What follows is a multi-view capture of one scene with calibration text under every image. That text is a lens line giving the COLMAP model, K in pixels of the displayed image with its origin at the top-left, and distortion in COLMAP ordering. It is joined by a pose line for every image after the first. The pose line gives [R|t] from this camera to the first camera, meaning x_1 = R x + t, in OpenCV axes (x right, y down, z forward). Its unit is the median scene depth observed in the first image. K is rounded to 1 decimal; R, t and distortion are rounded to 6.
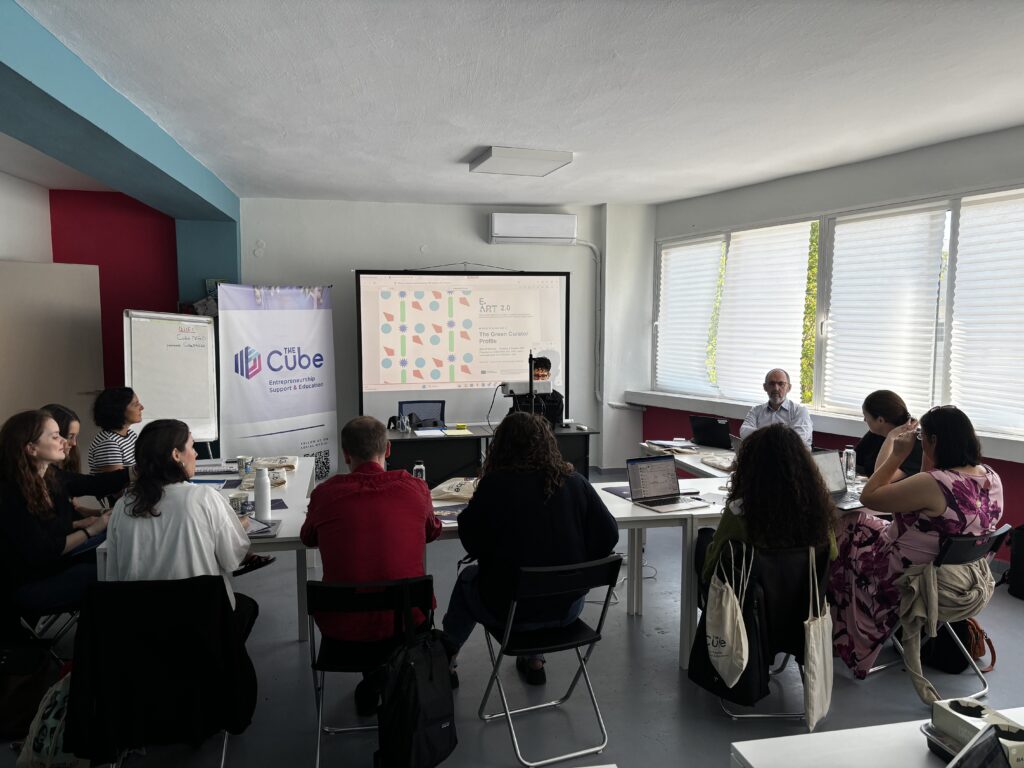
lens RADIAL K [[770.0, 0, 517.0], [0, 770.0, 379.8], [0, 0, 1]] dist [0.041655, 0.001769]
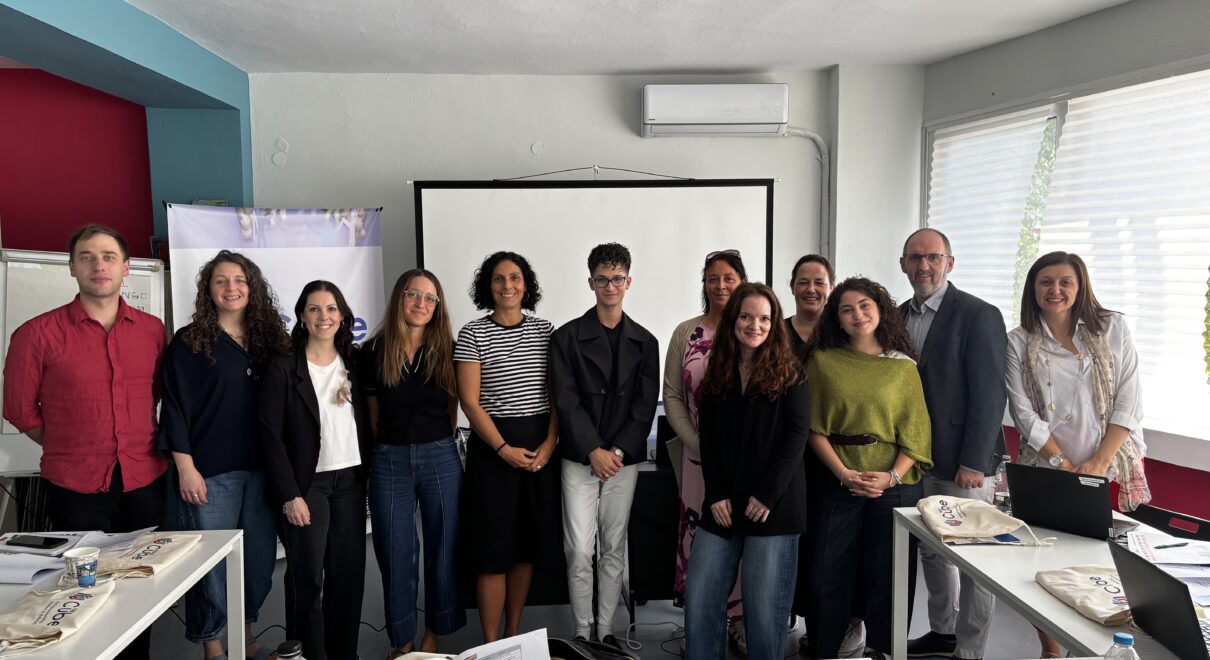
lens RADIAL K [[958.2, 0, 595.1], [0, 958.2, 337.9], [0, 0, 1]] dist [0.046518, 0.006779]
pose [[0.988974, 0.003247, -0.148051, 0.045284], [-0.002825, 0.999991, 0.003061, -0.020226], [0.148060, -0.002609, 0.988975, 0.260936]]
